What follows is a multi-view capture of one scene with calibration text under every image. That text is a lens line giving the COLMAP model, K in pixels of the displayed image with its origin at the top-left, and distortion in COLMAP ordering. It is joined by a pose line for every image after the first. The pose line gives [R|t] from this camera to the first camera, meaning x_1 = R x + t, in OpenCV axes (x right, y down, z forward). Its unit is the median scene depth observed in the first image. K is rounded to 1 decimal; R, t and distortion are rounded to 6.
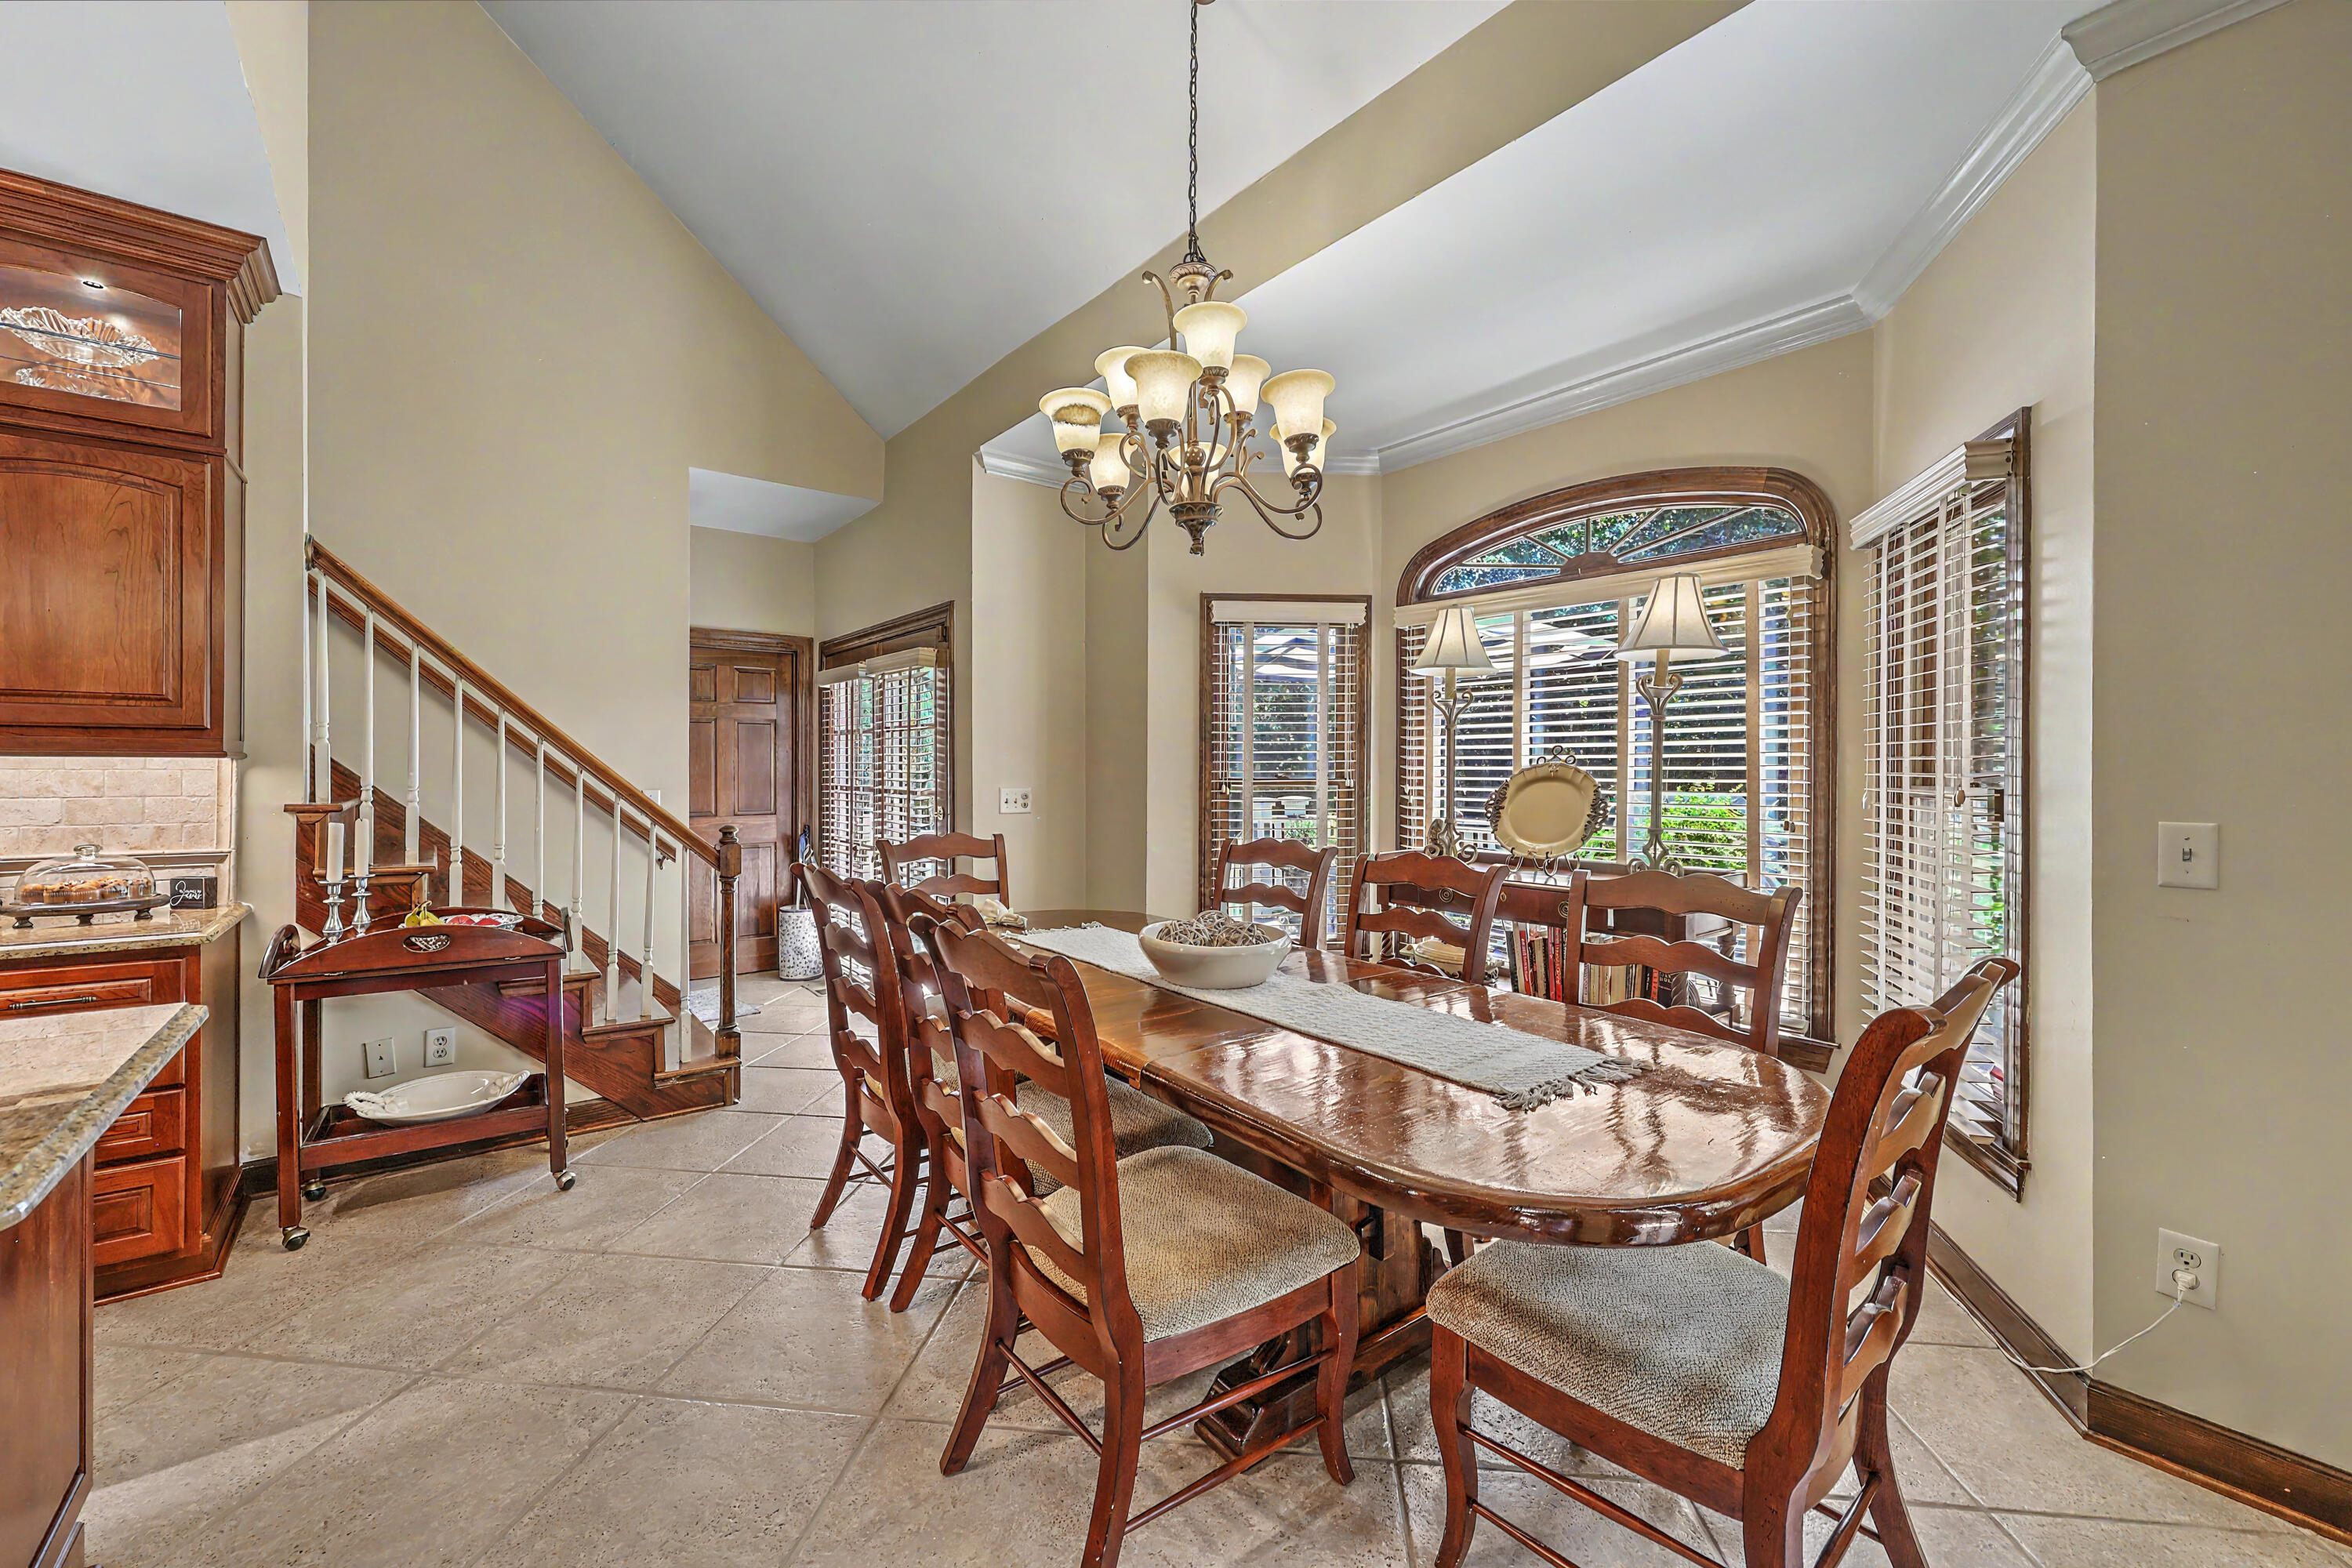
lens RADIAL K [[949.0, 0, 1170.6], [0, 949.0, 773.5], [0, 0, 1]] dist [-0.000608, -0.000190]
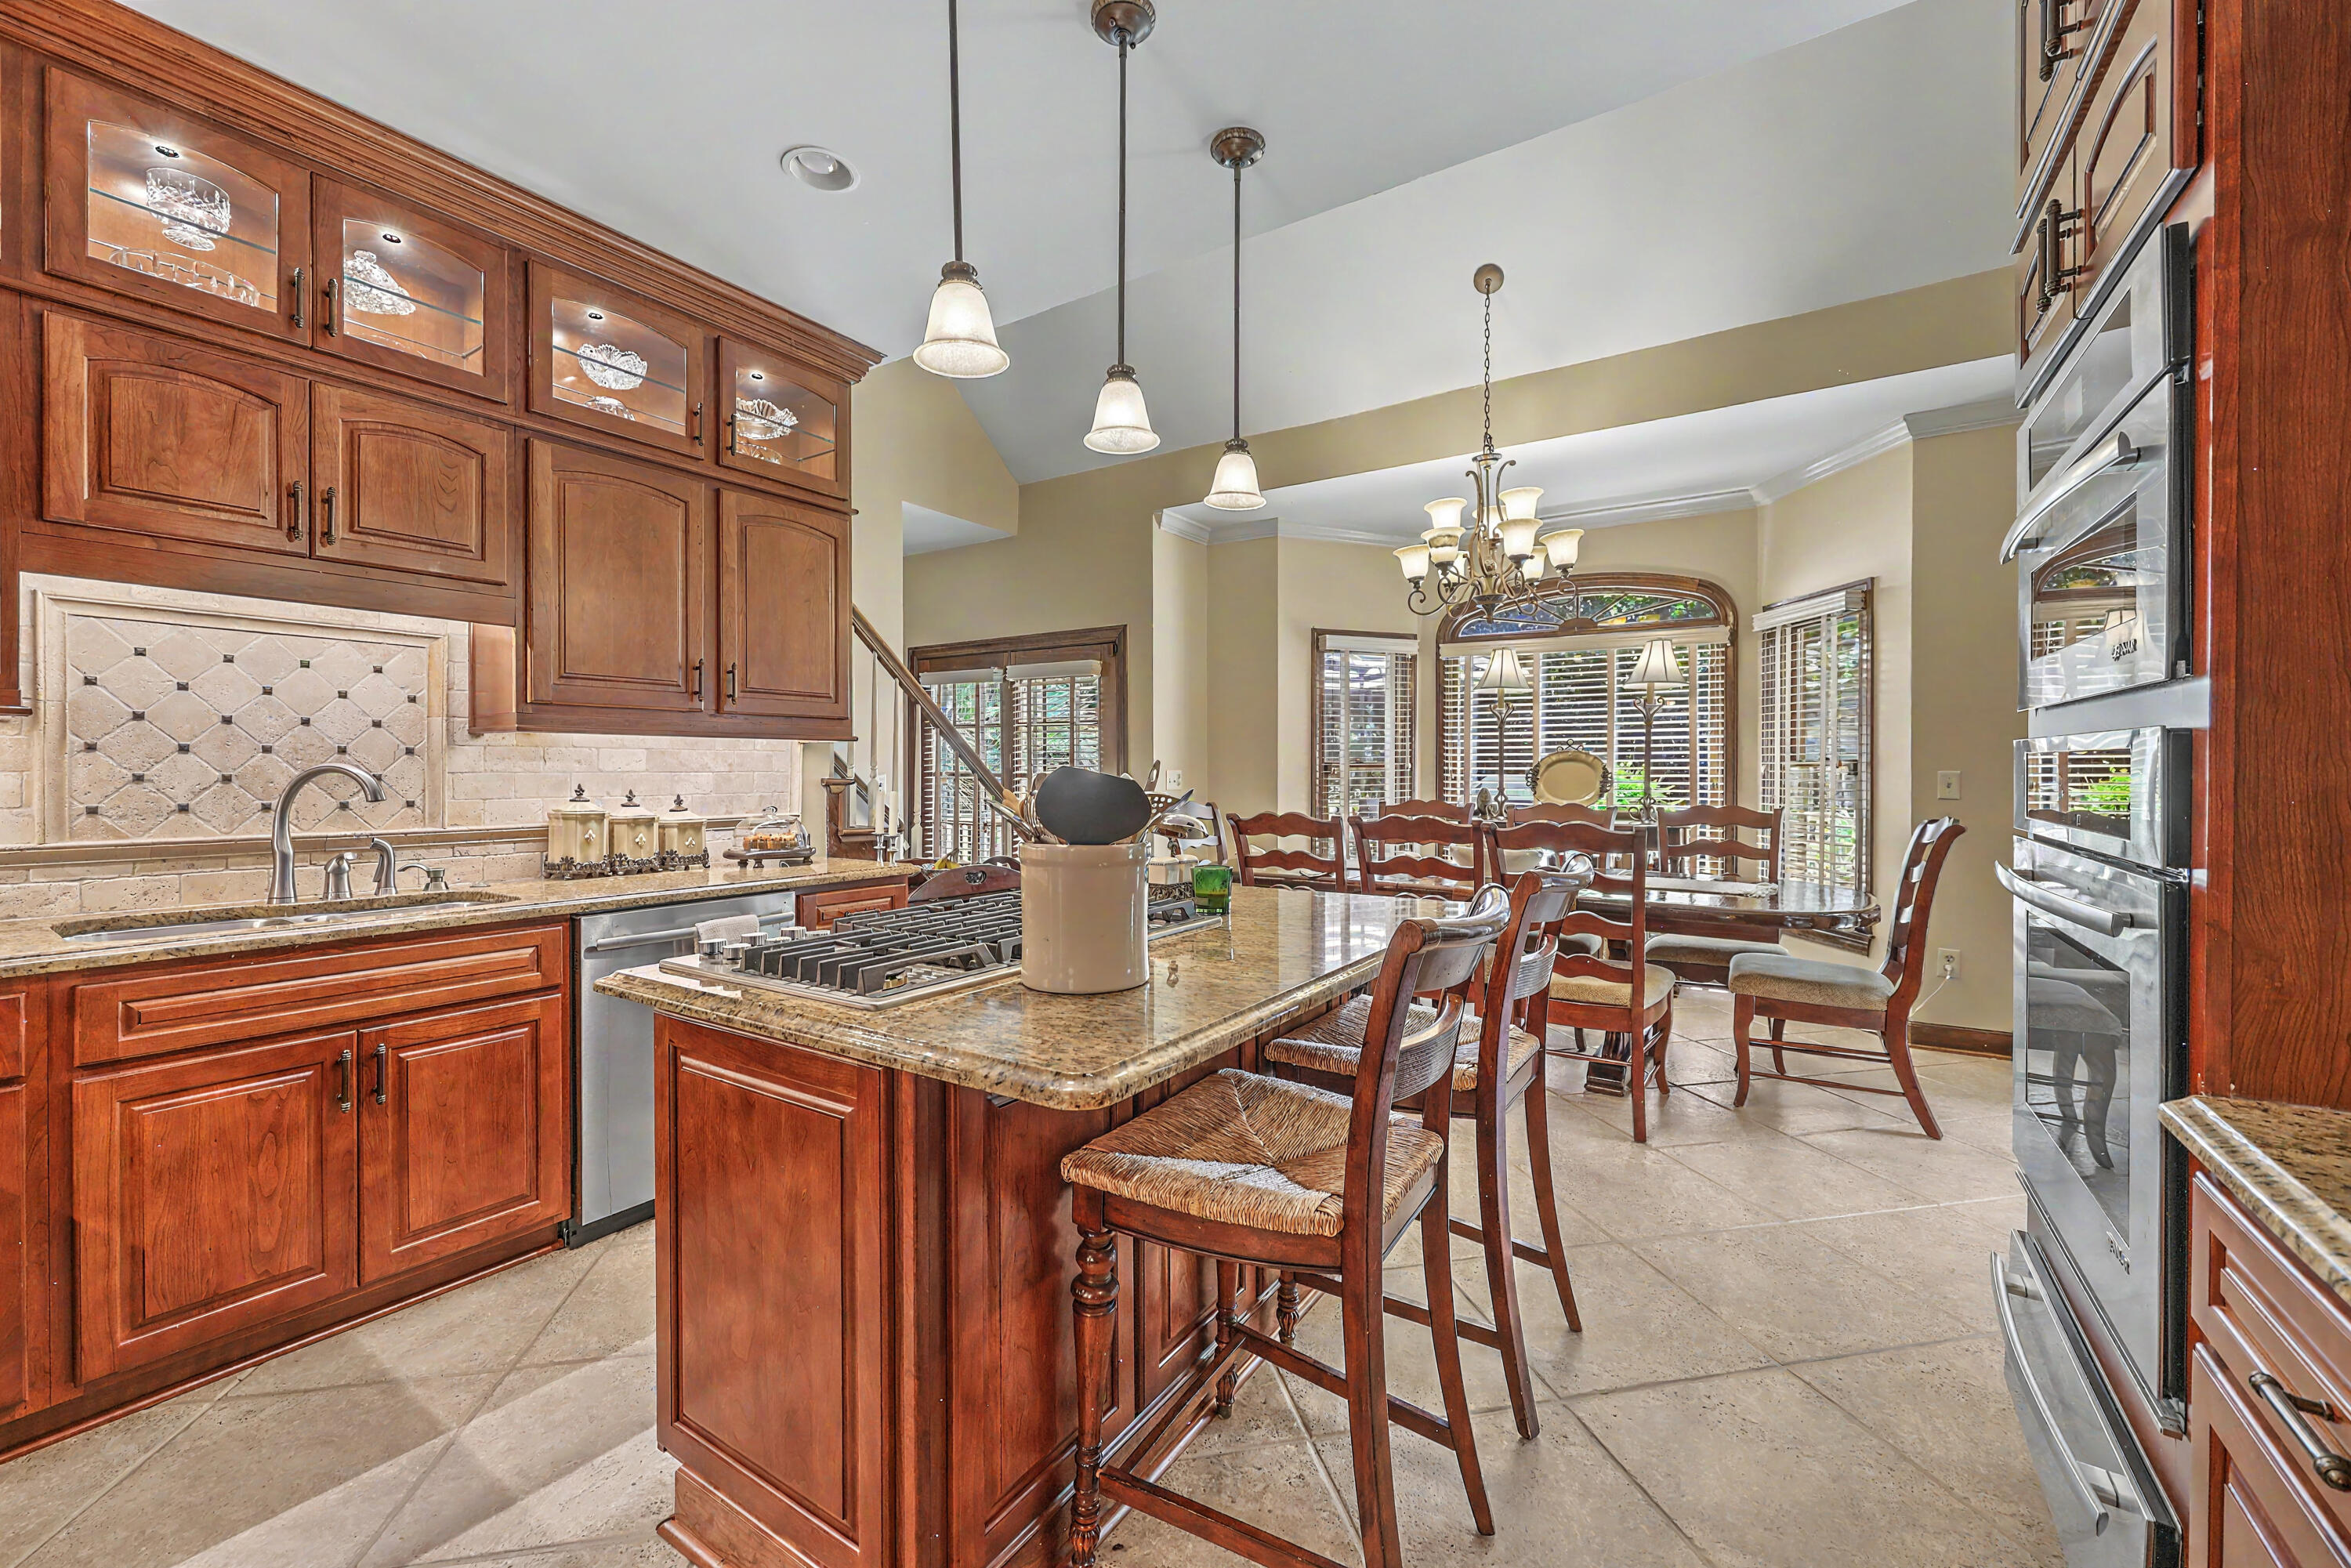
lens RADIAL K [[948.6, 0, 1170.1], [0, 948.6, 773.5], [0, 0, 1]] dist [-0.000608, -0.000190]
pose [[0.949486, -0.004951, 0.313771, -0.922633], [0.003260, 0.999977, 0.005914, 0.020776], [-0.313793, -0.004592, 0.949480, -0.377697]]
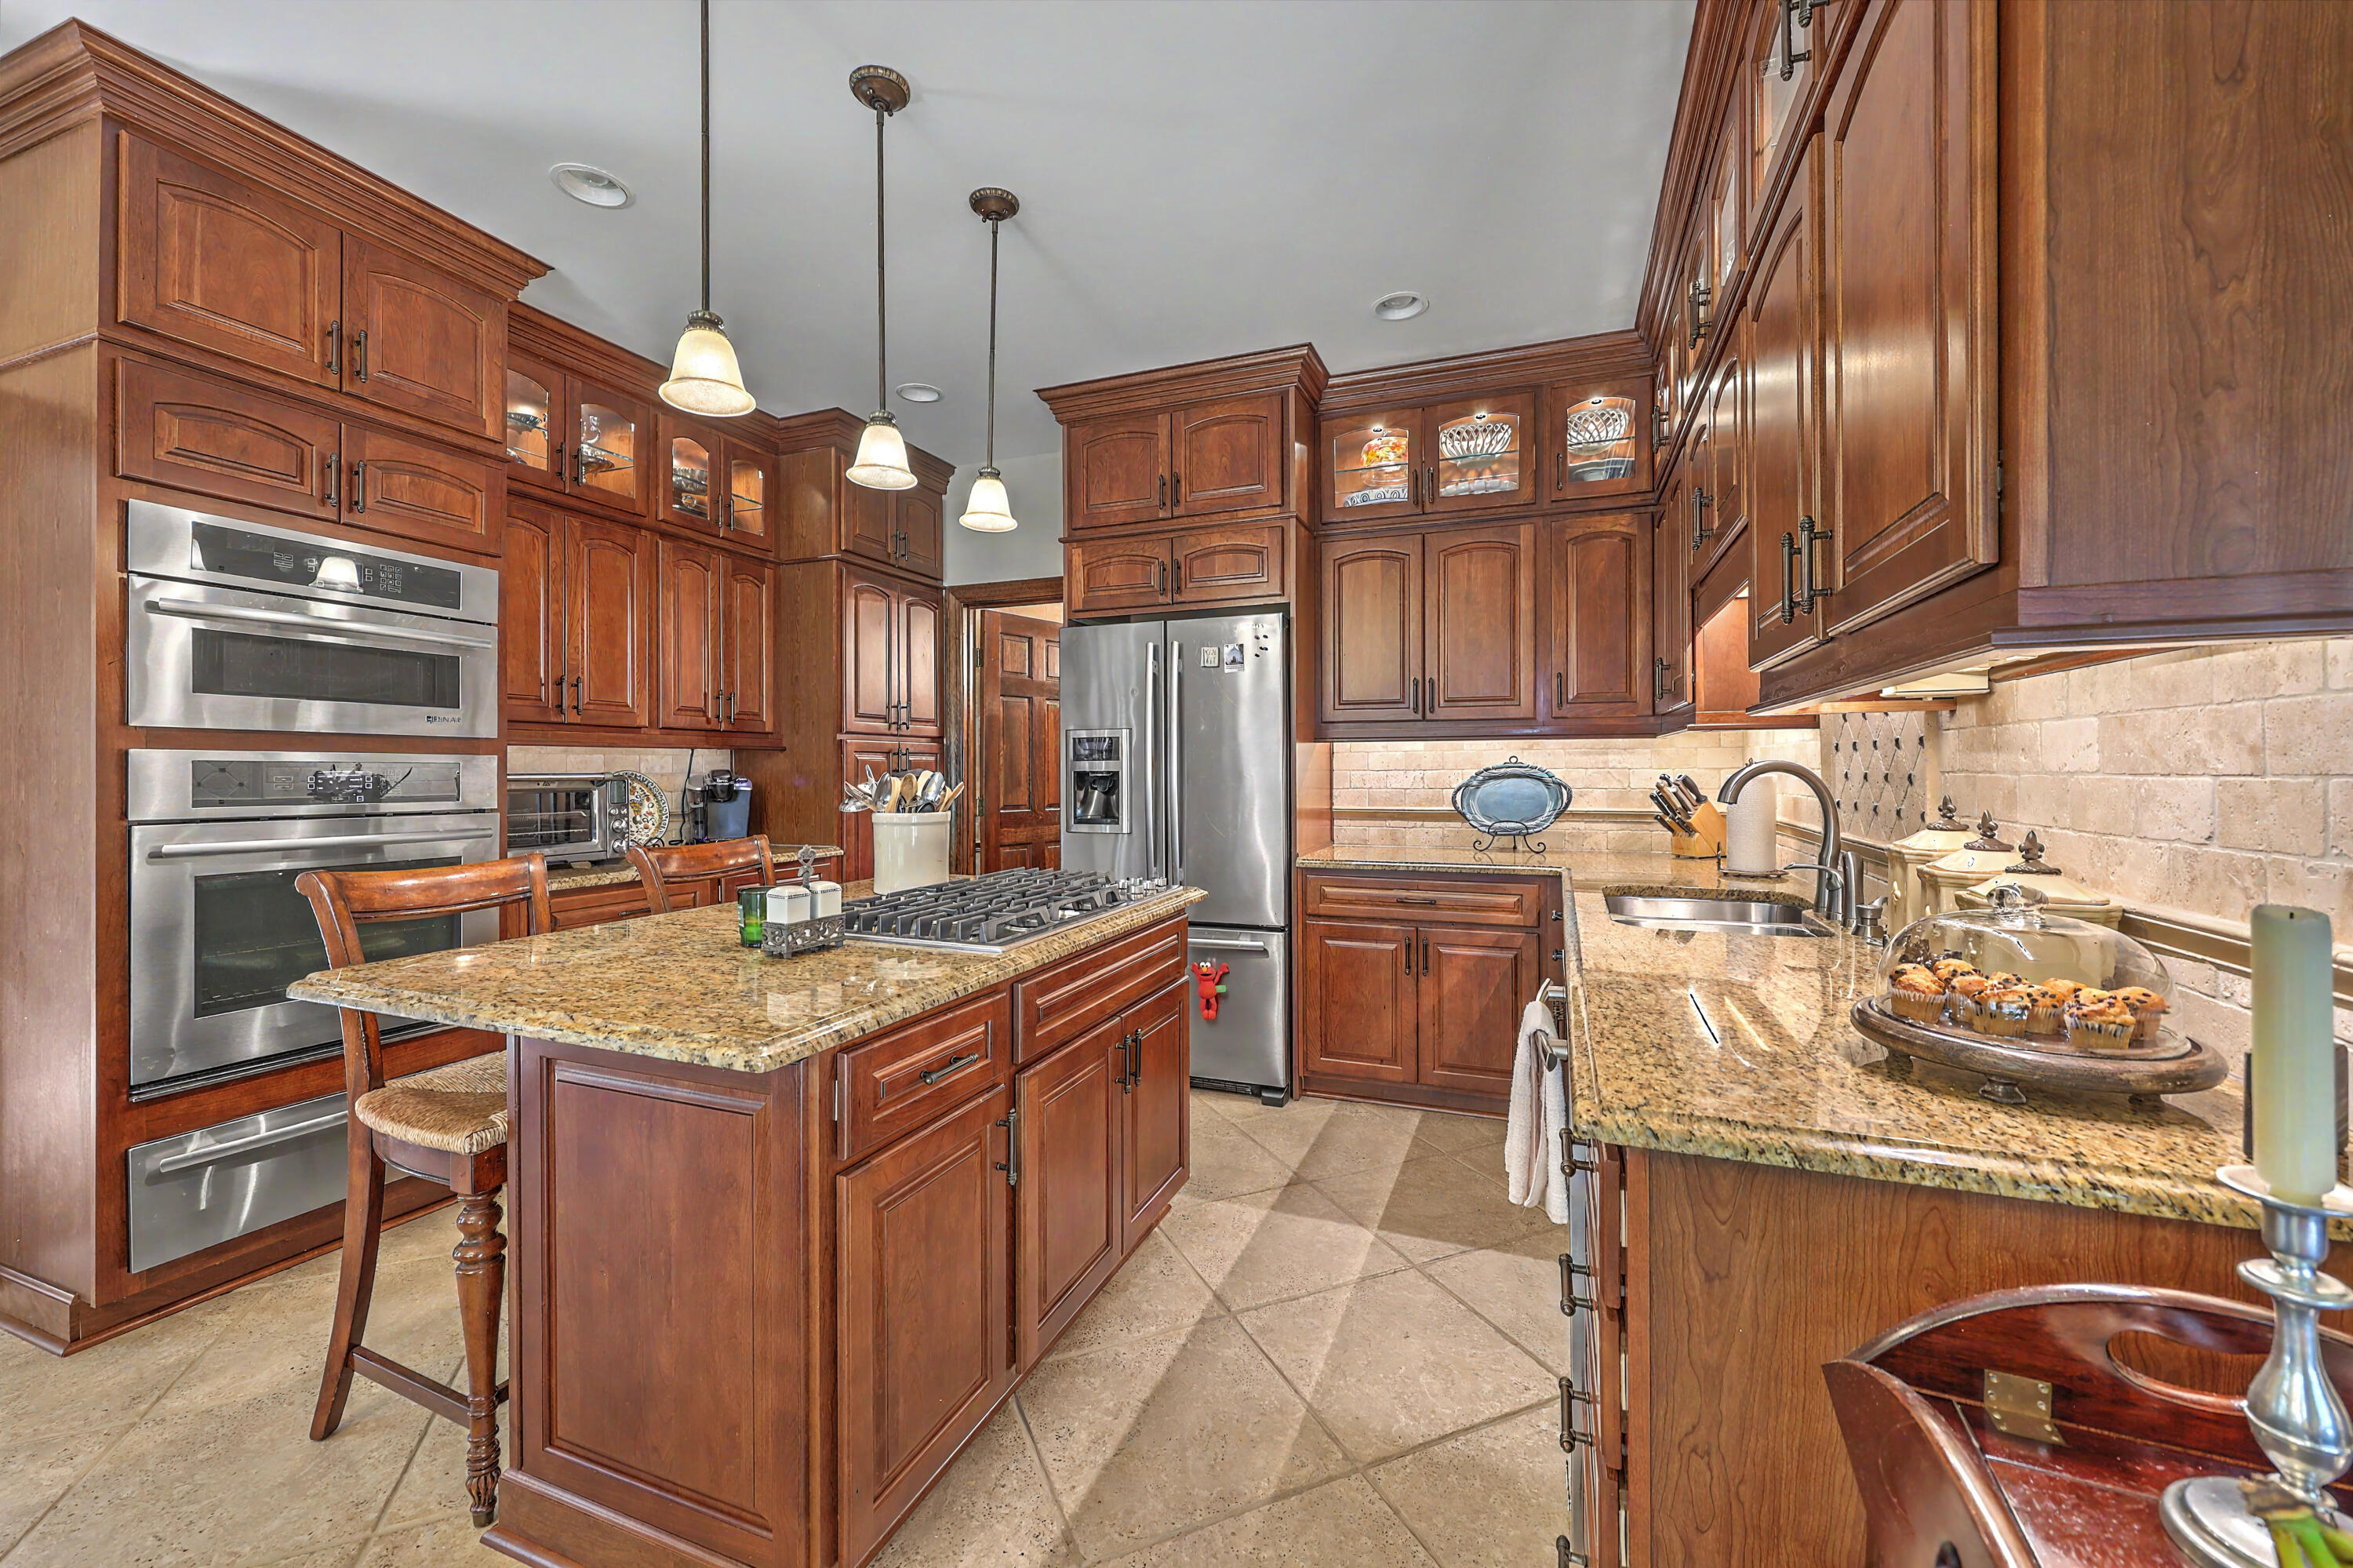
lens RADIAL K [[949.5, 0, 1171.1], [0, 949.5, 773.5], [0, 0, 1]] dist [-0.000608, -0.000190]
pose [[-0.868035, -0.000688, -0.496502, -0.563642], [-0.003723, 0.999980, 0.005123, 0.021888], [0.496488, 0.006295, -0.868021, 1.053360]]
